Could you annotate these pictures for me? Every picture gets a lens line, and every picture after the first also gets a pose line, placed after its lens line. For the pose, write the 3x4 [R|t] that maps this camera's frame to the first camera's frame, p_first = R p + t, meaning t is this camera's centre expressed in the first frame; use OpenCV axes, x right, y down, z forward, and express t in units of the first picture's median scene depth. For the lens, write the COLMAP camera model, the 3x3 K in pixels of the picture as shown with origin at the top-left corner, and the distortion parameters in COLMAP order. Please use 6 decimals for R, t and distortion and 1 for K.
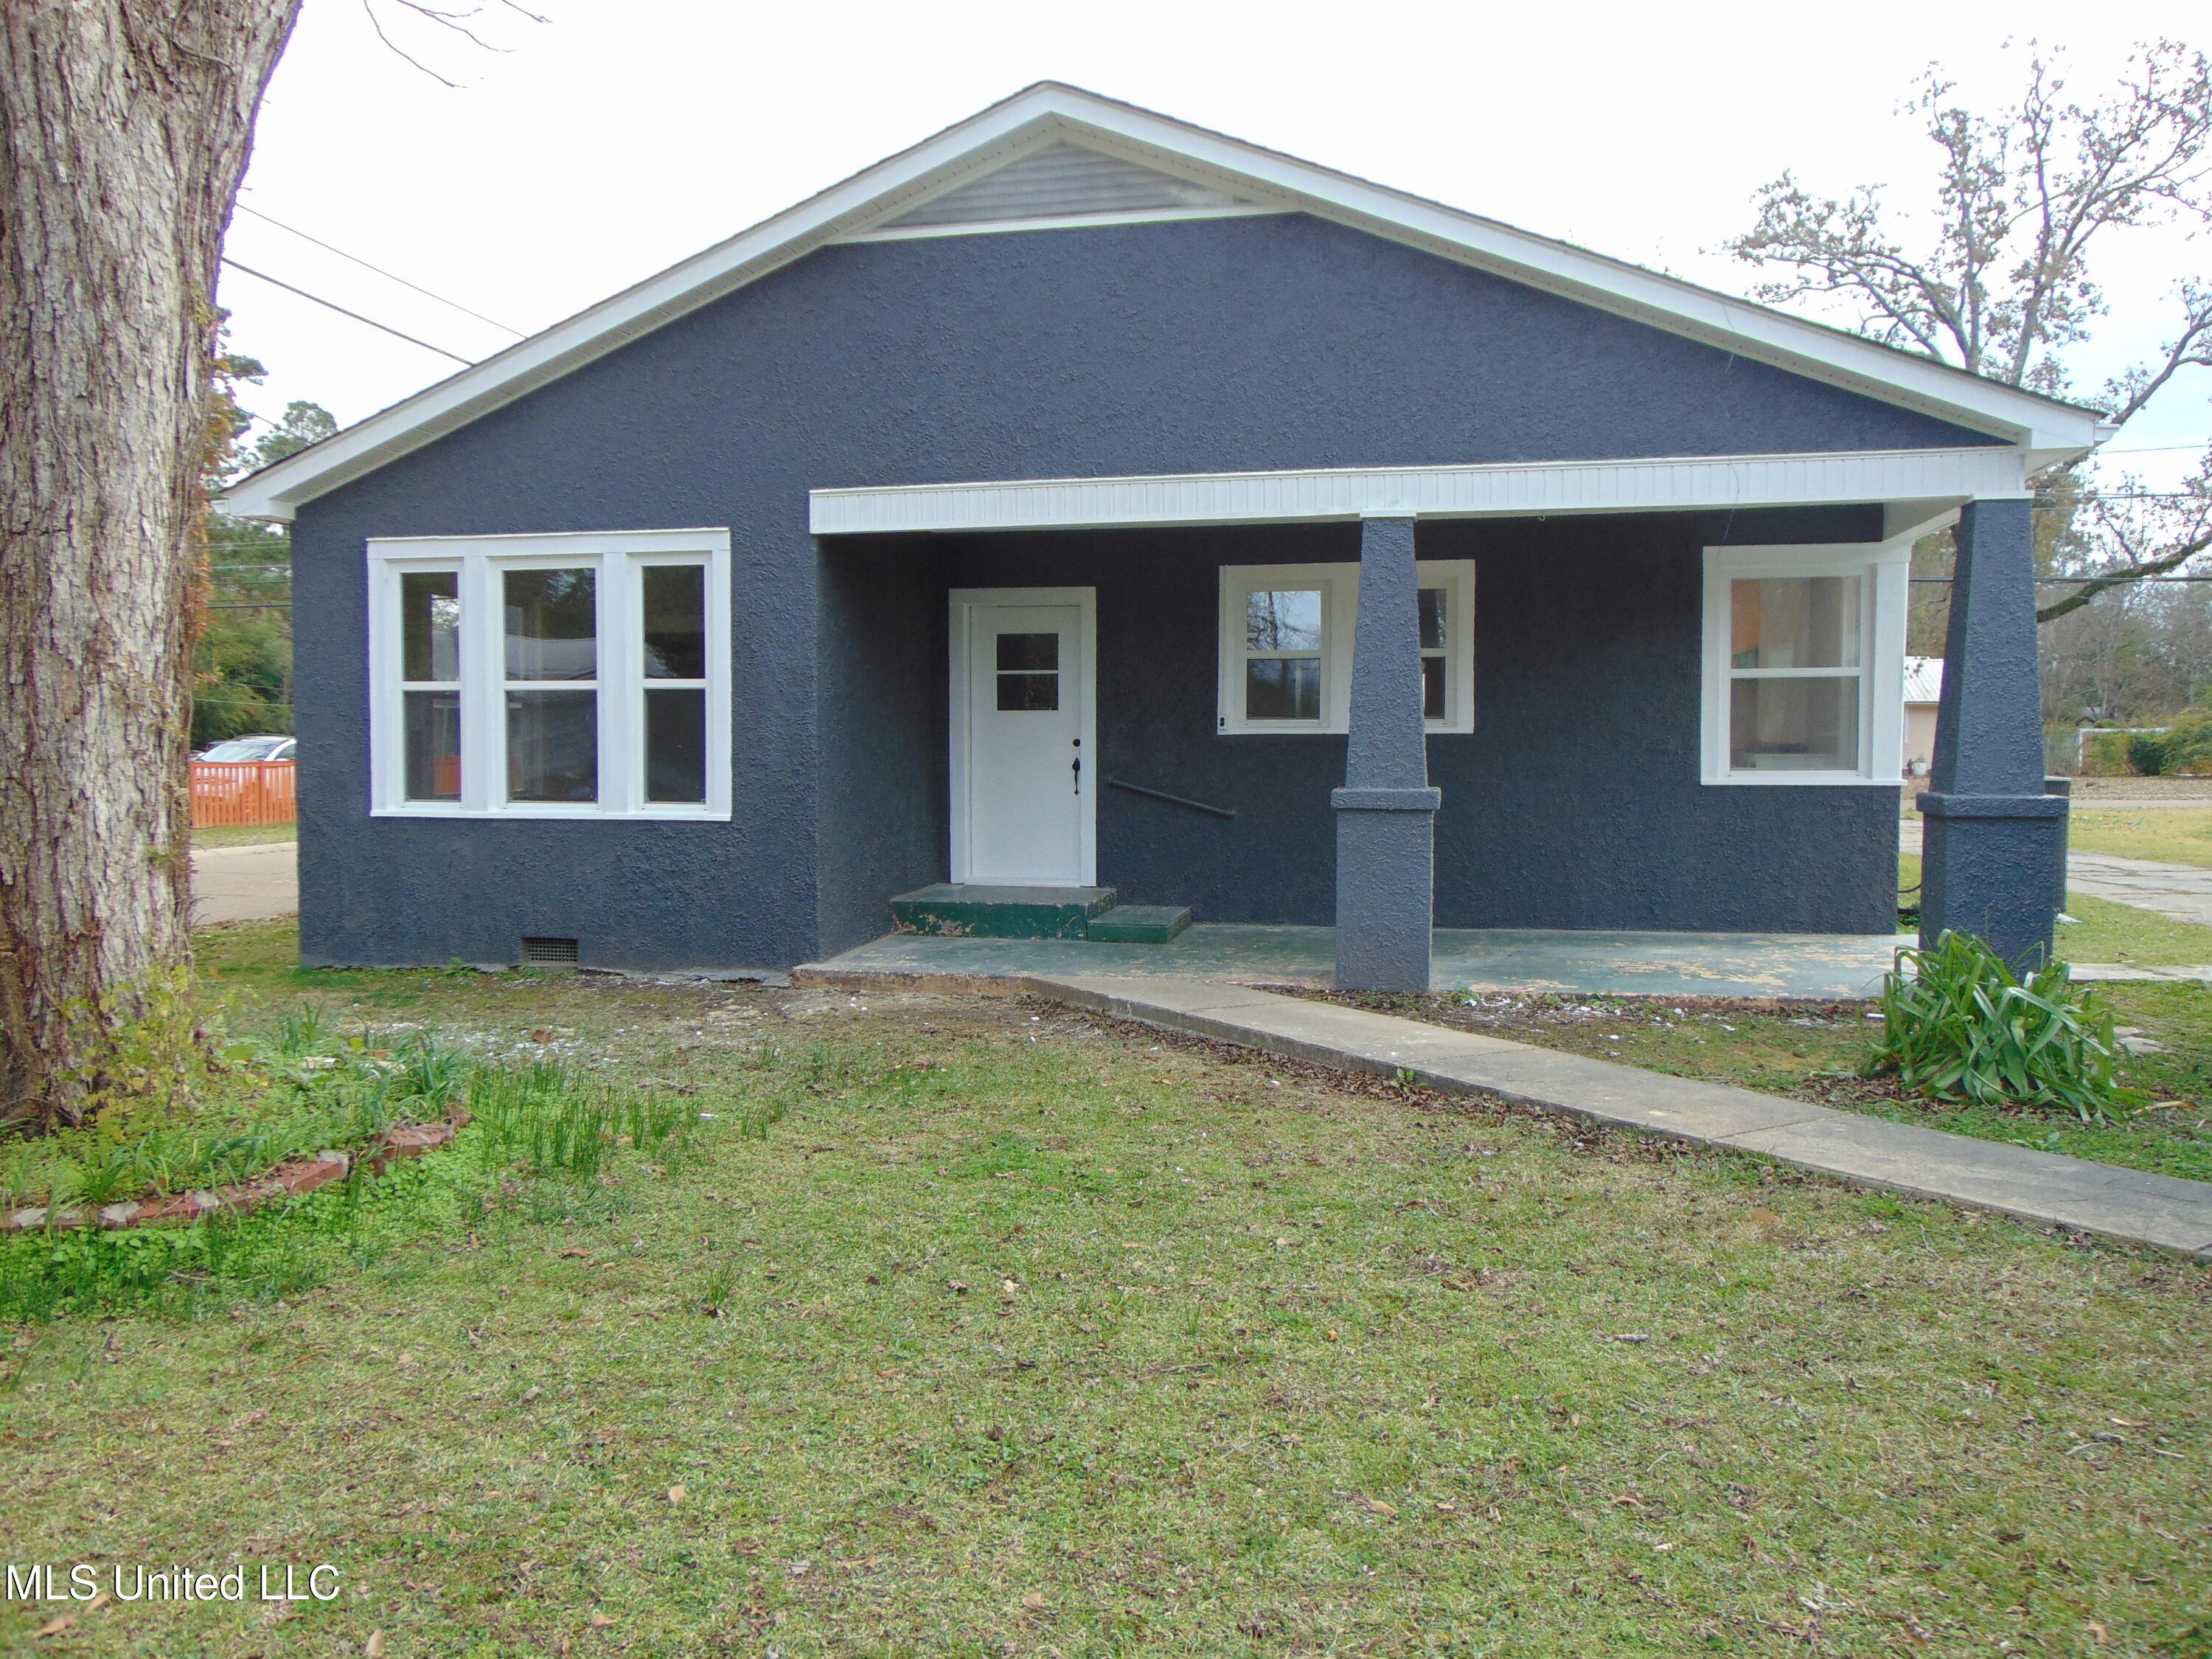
lens RADIAL K [[1746.6, 0, 1097.8], [0, 1746.6, 826.4], [0, 0, 1]] dist [-0.045614, 0.077655]
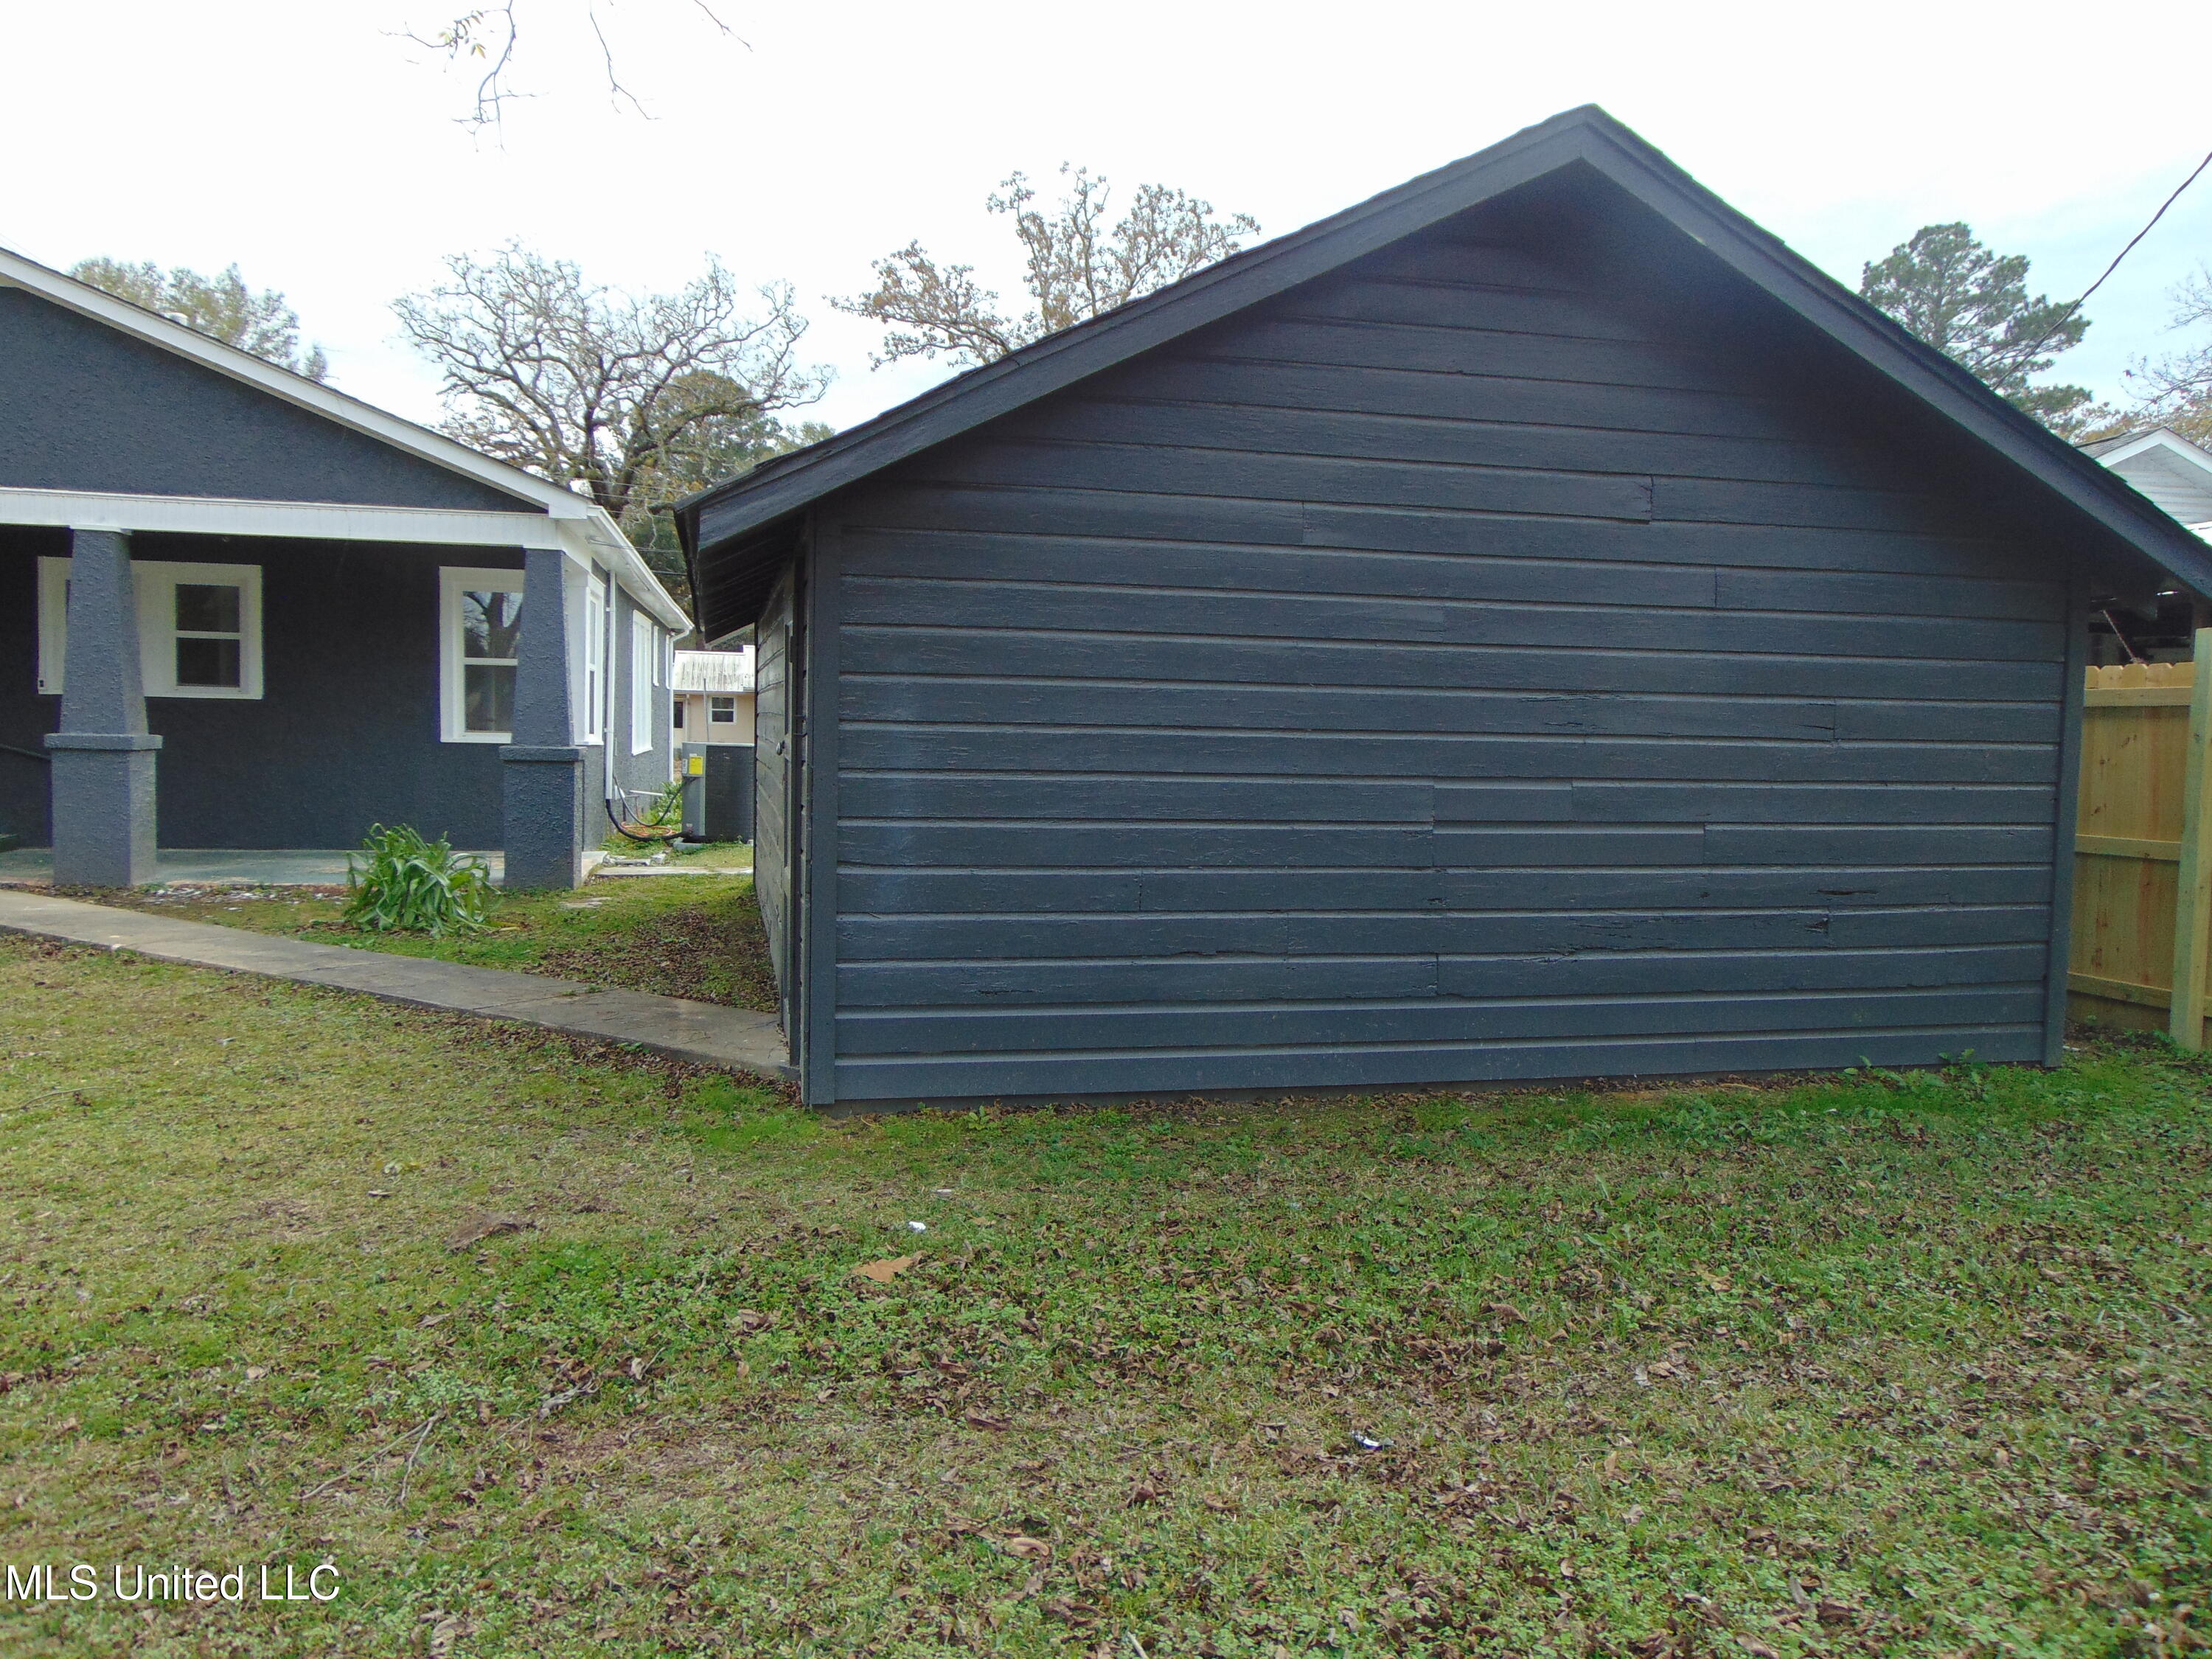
lens RADIAL K [[1680.0, 0, 1079.7], [0, 1680.0, 819.3], [0, 0, 1]] dist [0.010922, 0.022433]
pose [[0.921784, 0.001799, 0.387699, 0.320030], [-0.002506, 0.999996, 0.001318, 0.035612], [-0.387695, -0.002186, 0.921785, -0.432684]]
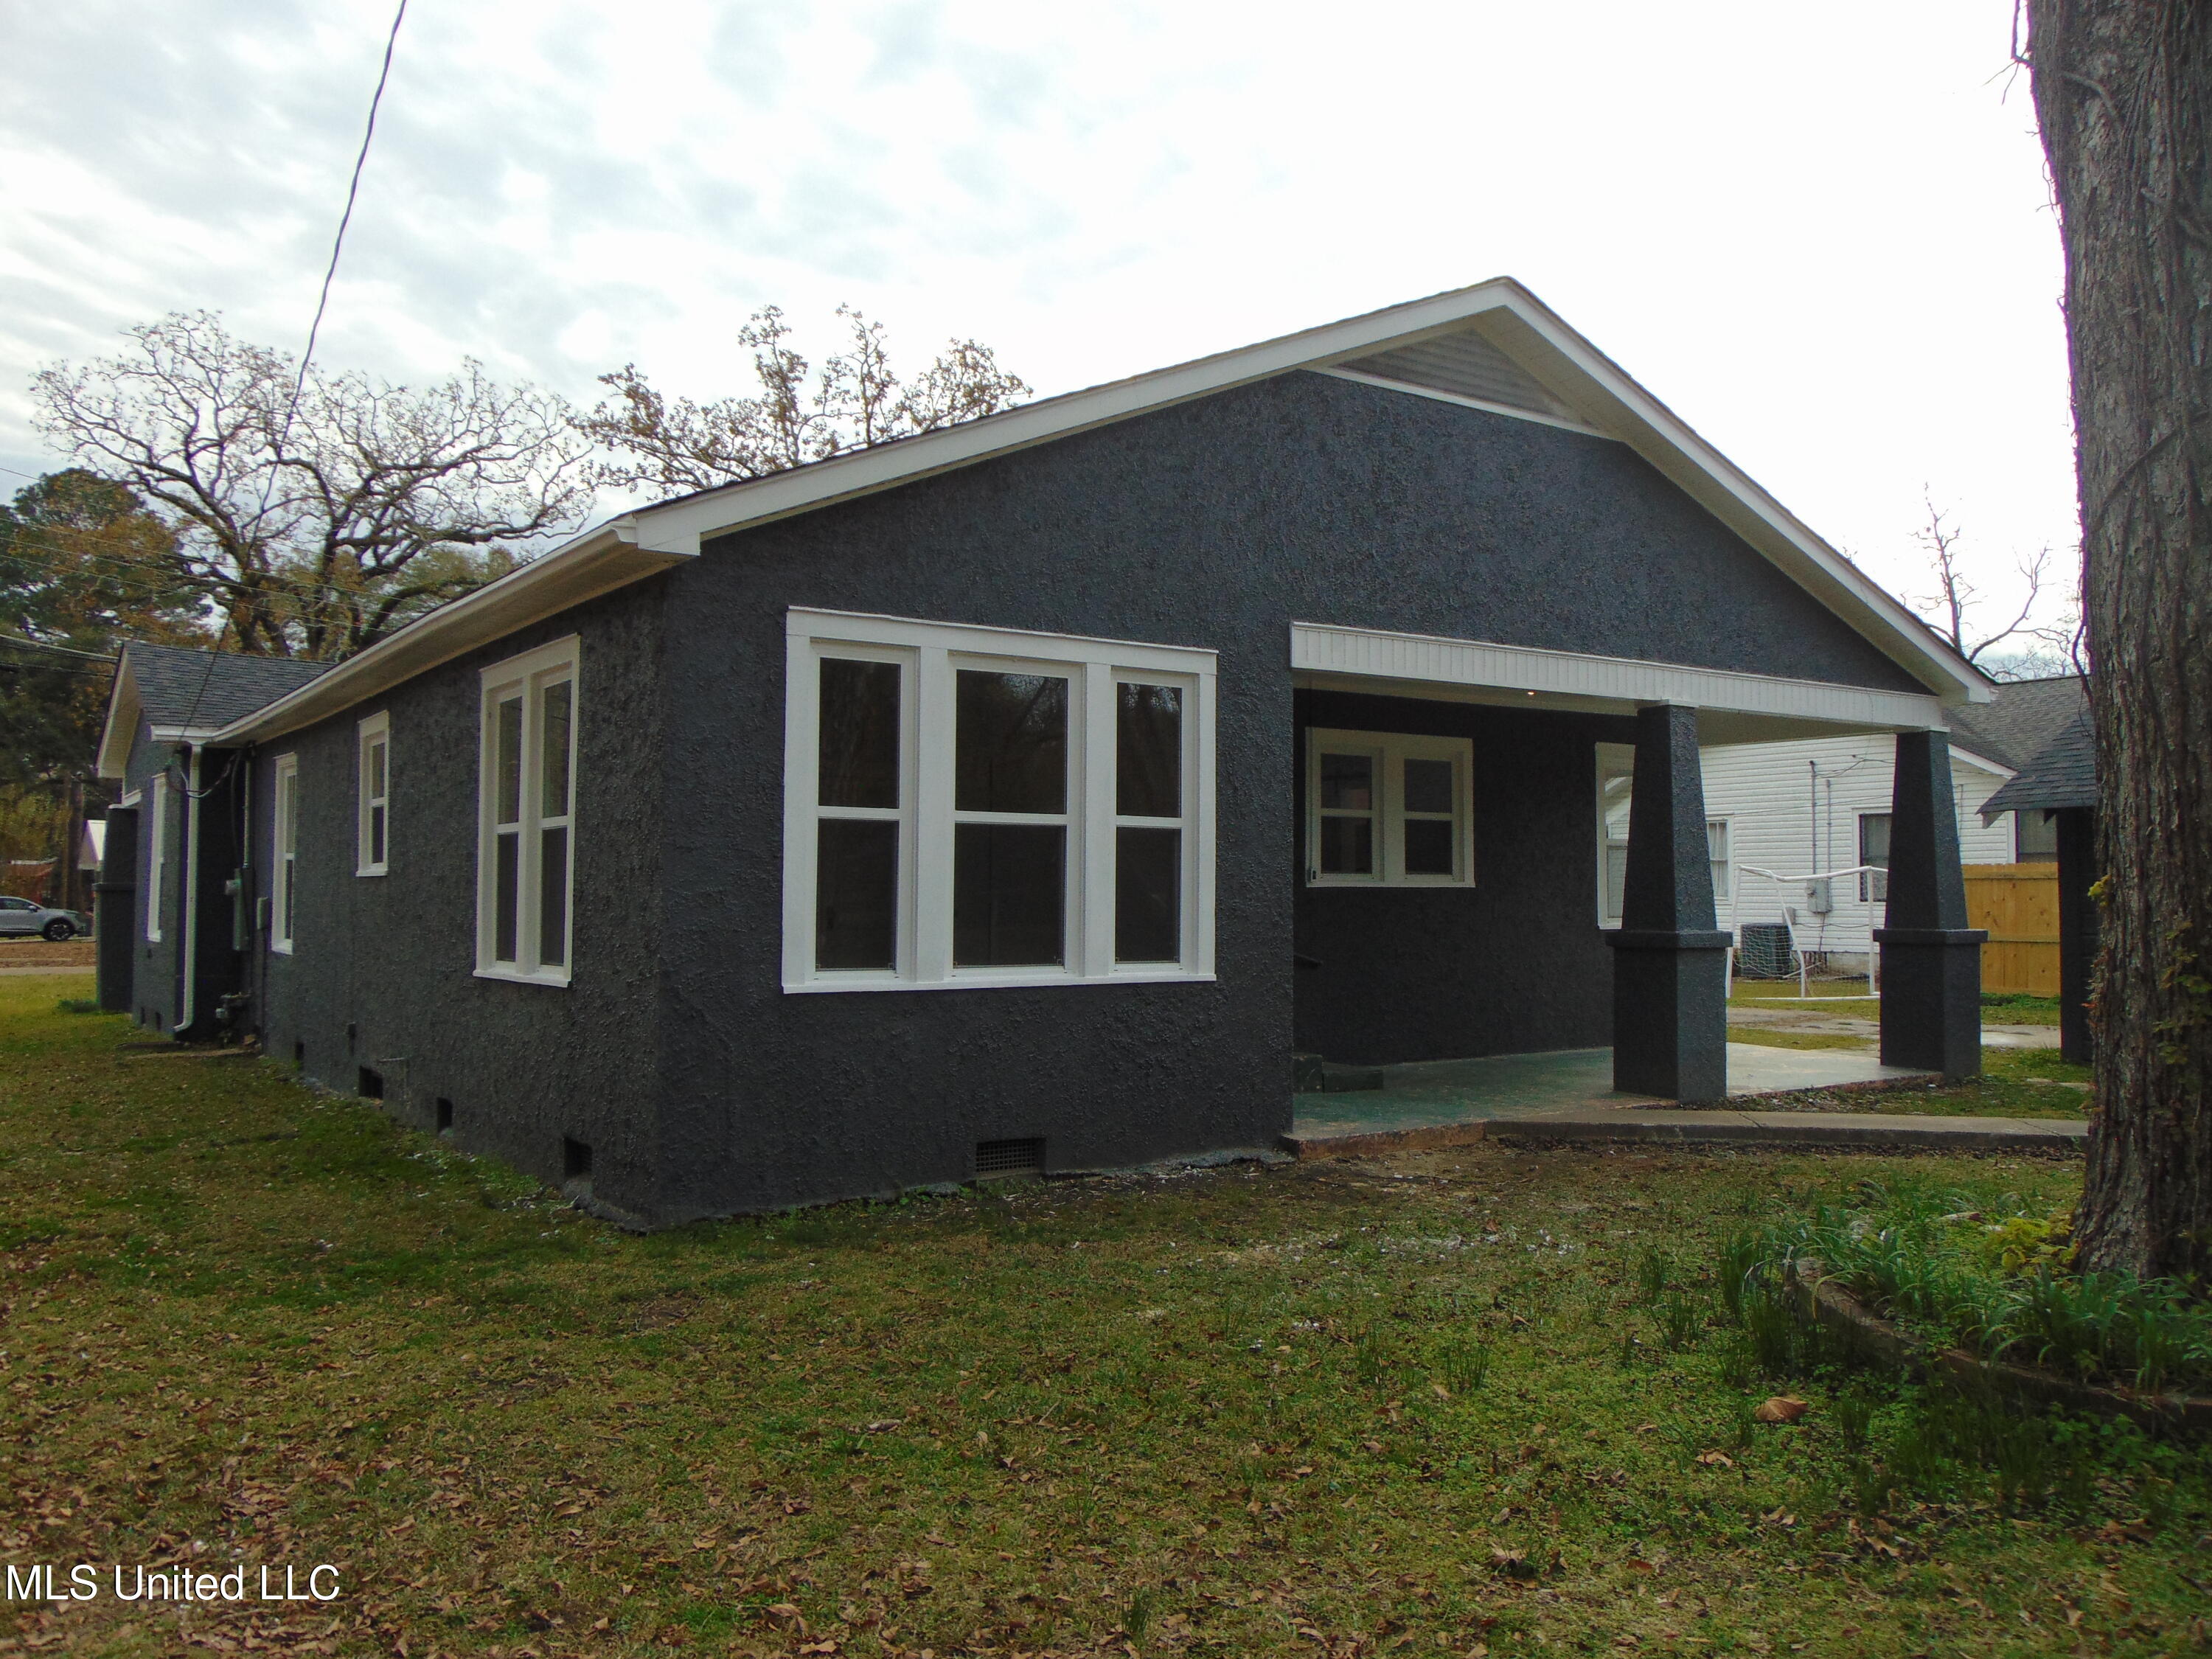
lens RADIAL K [[1746.6, 0, 1111.1], [0, 1746.6, 831.0], [0, 0, 1]] dist [-0.045614, 0.077655]
pose [[0.681283, 0.030921, 0.731366, -0.878348], [0.036176, 0.996464, -0.075828, -0.013369], [-0.731125, 0.078118, 0.677756, 0.430152]]
